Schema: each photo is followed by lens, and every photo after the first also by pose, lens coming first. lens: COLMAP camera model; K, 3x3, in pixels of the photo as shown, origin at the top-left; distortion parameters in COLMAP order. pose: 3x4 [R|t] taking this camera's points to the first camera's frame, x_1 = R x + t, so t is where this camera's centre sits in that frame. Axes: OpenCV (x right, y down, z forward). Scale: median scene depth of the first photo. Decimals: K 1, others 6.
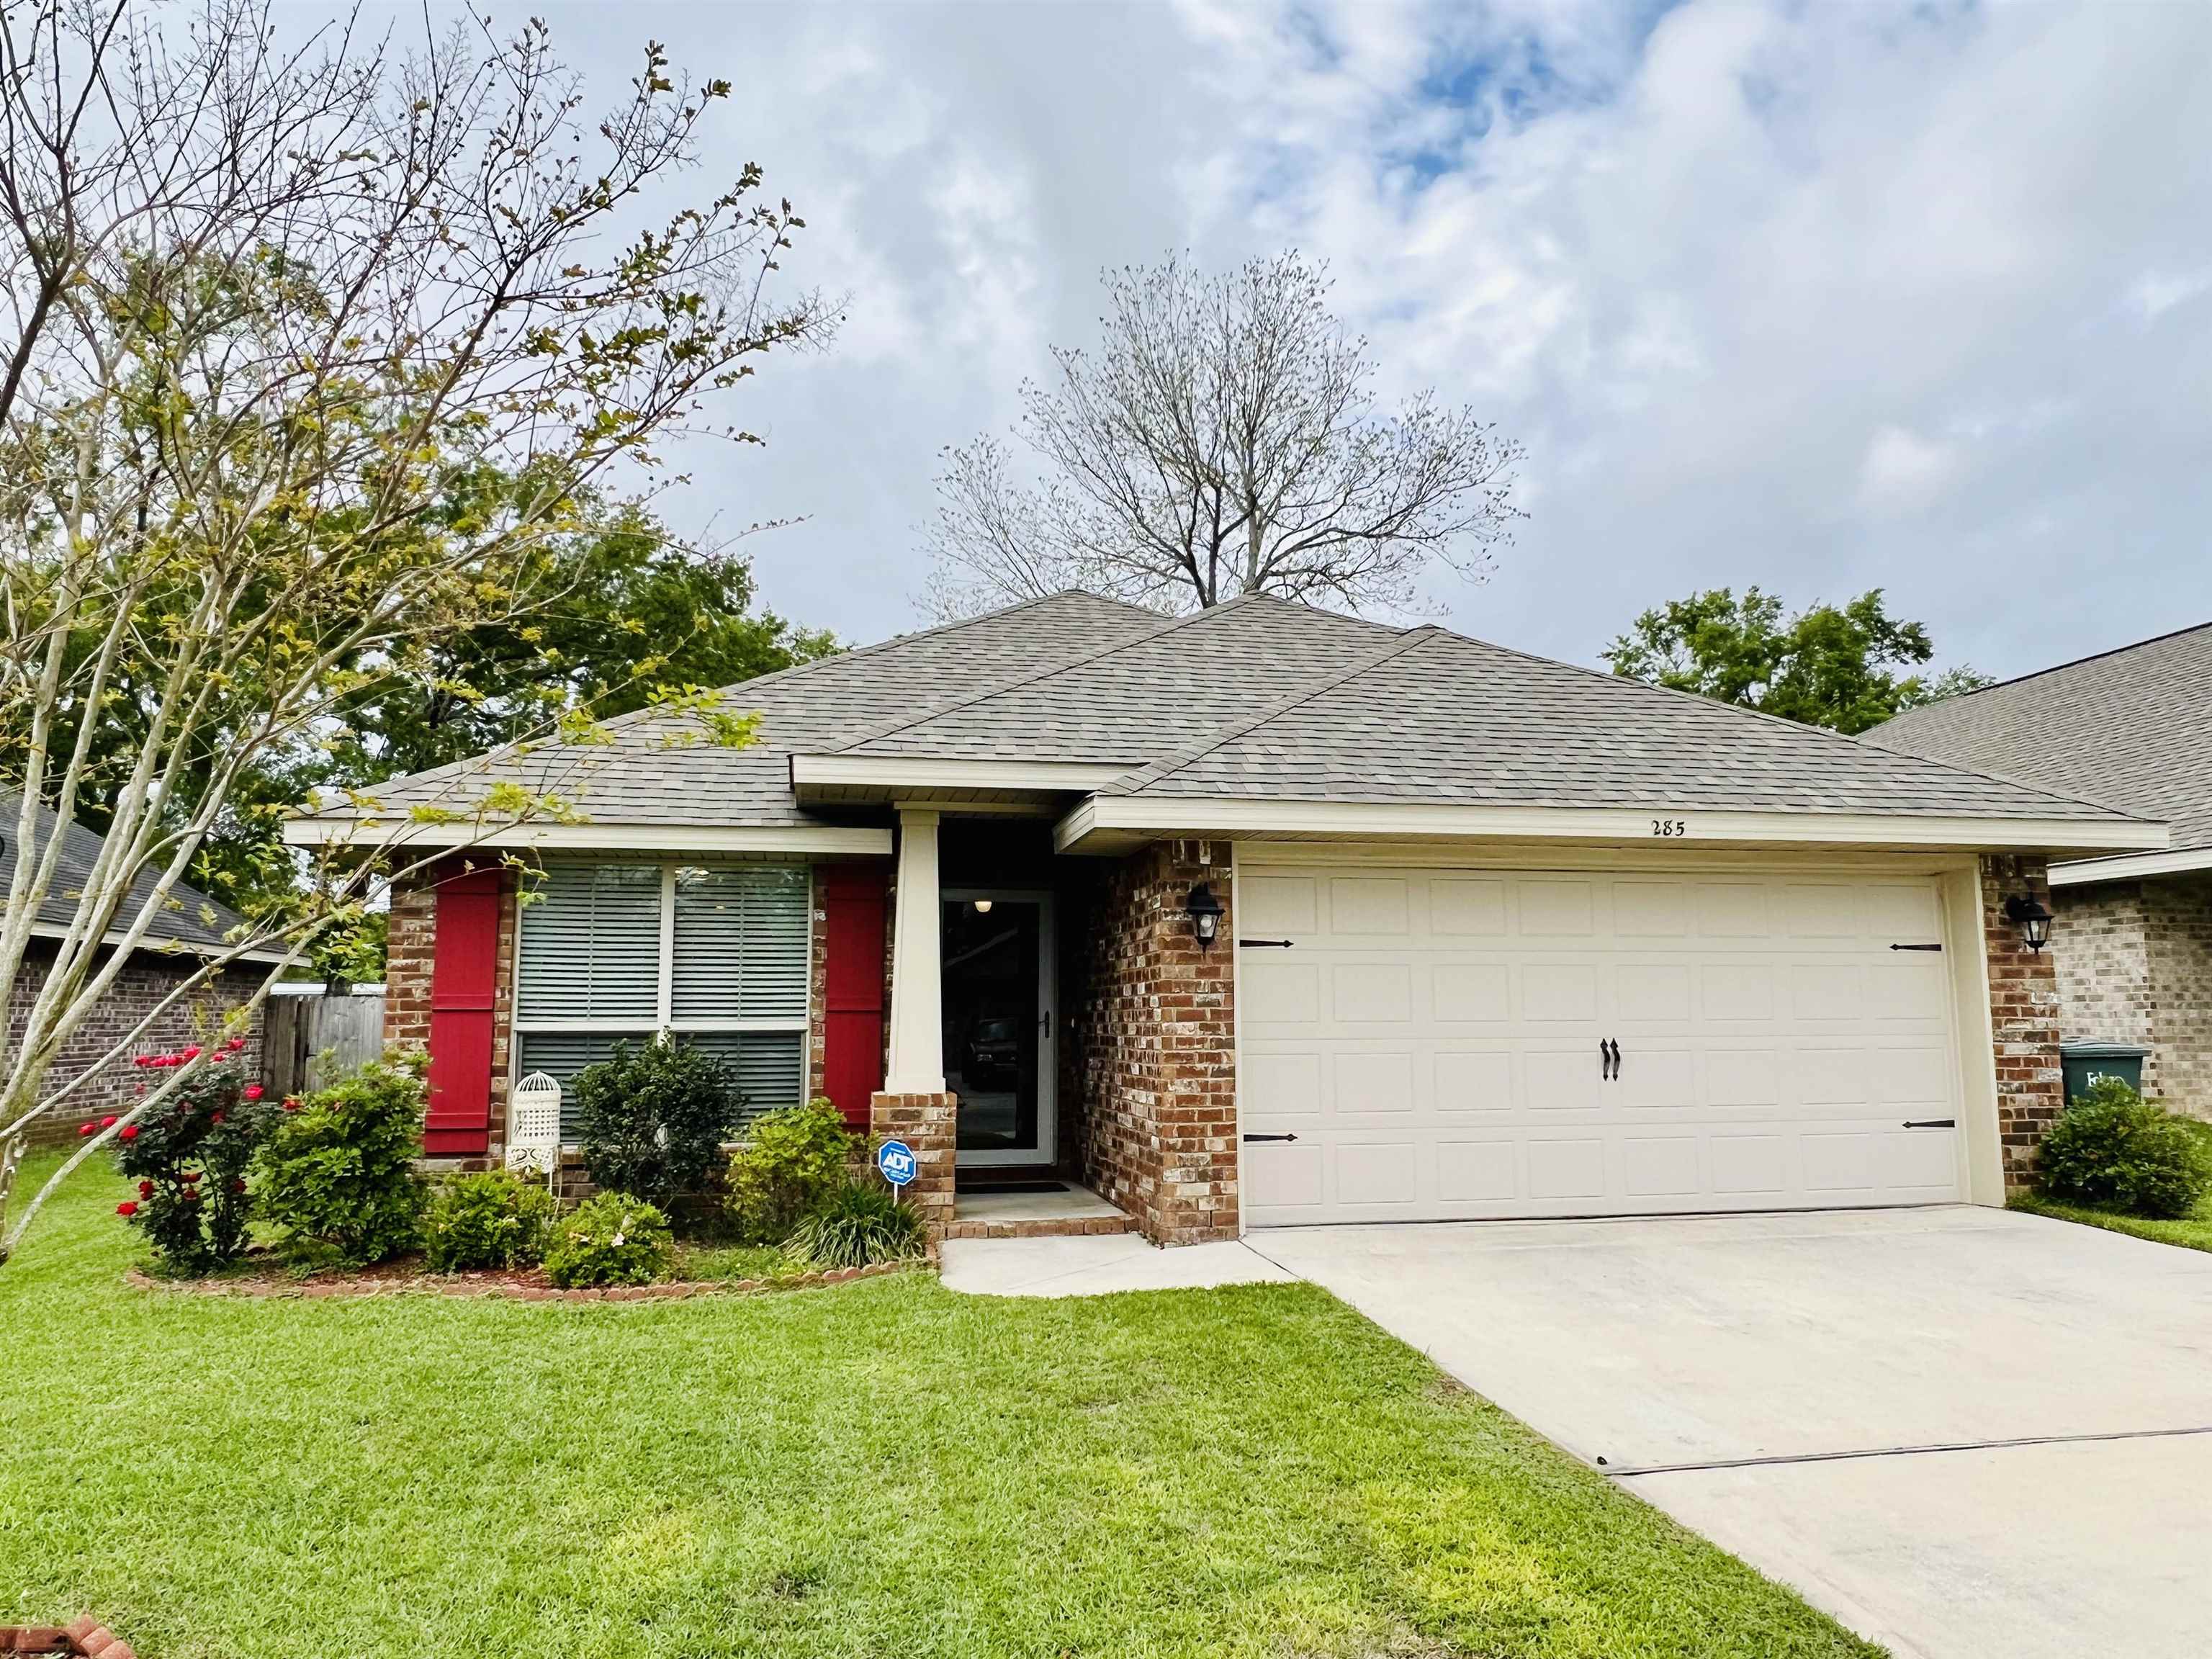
lens RADIAL K [[1492.5, 0, 1110.3], [0, 1492.5, 829.4], [0, 0, 1]] dist [-0.003987, 0.007256]
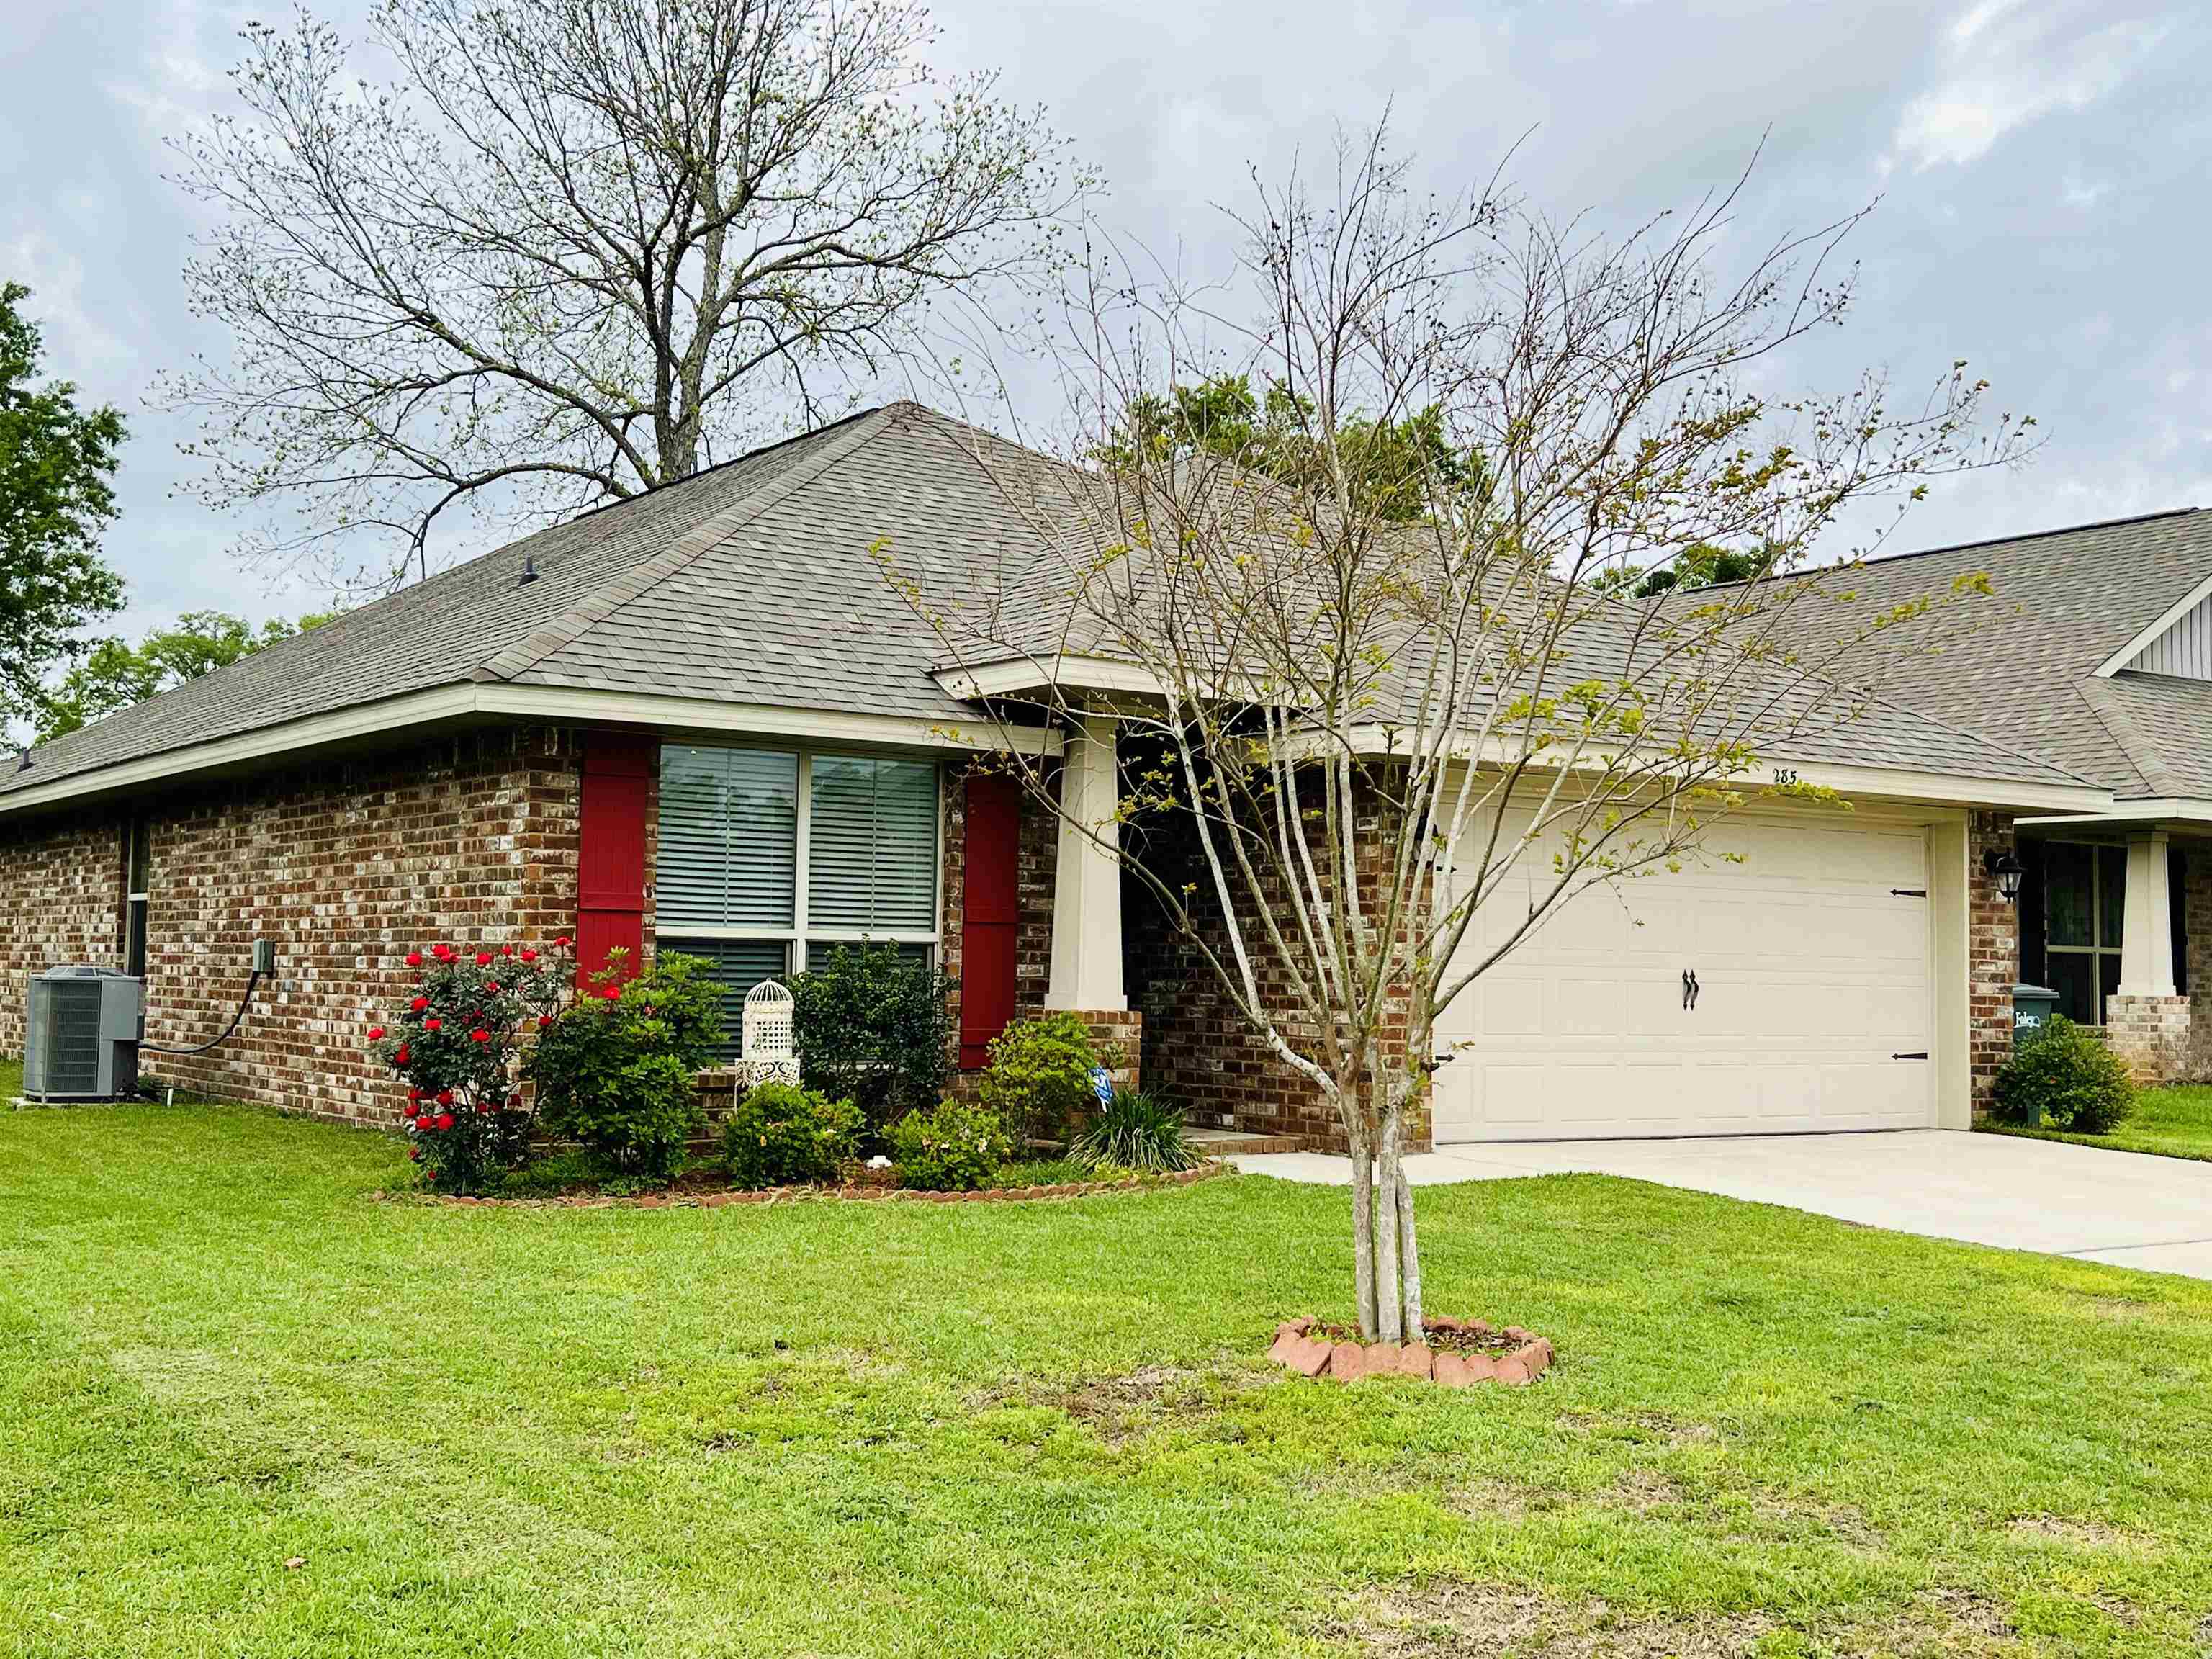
lens RADIAL K [[2433.3, 0, 1104.4], [0, 2433.3, 827.1], [0, 0, 1]] dist [0.097241, 0.000000]
pose [[0.915588, 0.043537, 0.399754, -0.722582], [-0.070470, 0.996109, 0.052917, -0.021746], [-0.395894, -0.076621, 0.915094, -0.398590]]
